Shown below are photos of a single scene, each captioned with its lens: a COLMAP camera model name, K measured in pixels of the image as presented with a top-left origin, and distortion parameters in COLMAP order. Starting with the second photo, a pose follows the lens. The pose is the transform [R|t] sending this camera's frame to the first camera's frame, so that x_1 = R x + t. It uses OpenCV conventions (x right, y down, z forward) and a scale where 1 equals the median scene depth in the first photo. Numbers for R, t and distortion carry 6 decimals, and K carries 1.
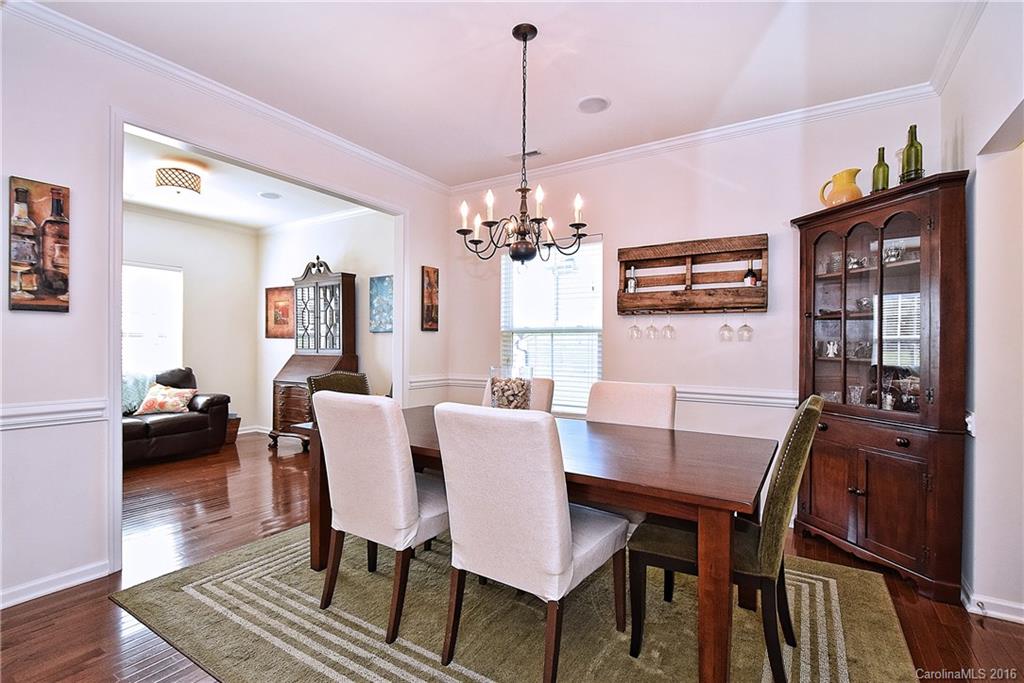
lens RADIAL K [[473.8, 0, 512.0], [0, 473.8, 341.5], [0, 0, 1]] dist [0.001976, 0.000169]
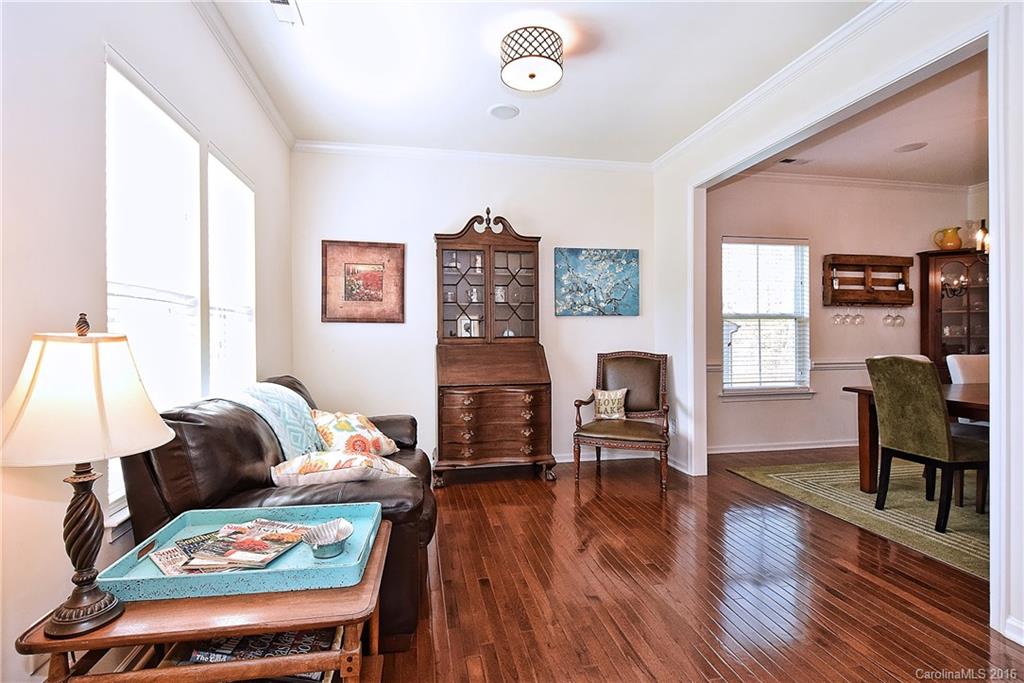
lens RADIAL K [[456.5, 0, 522.9], [0, 456.5, 329.7], [0, 0, 1]] dist [0.001085, 0.000028]
pose [[0.734913, 0.005051, 0.678142, -1.105883], [0.006080, 0.999883, -0.014036, 0.020074], [-0.678134, 0.014439, 0.734796, 0.593098]]
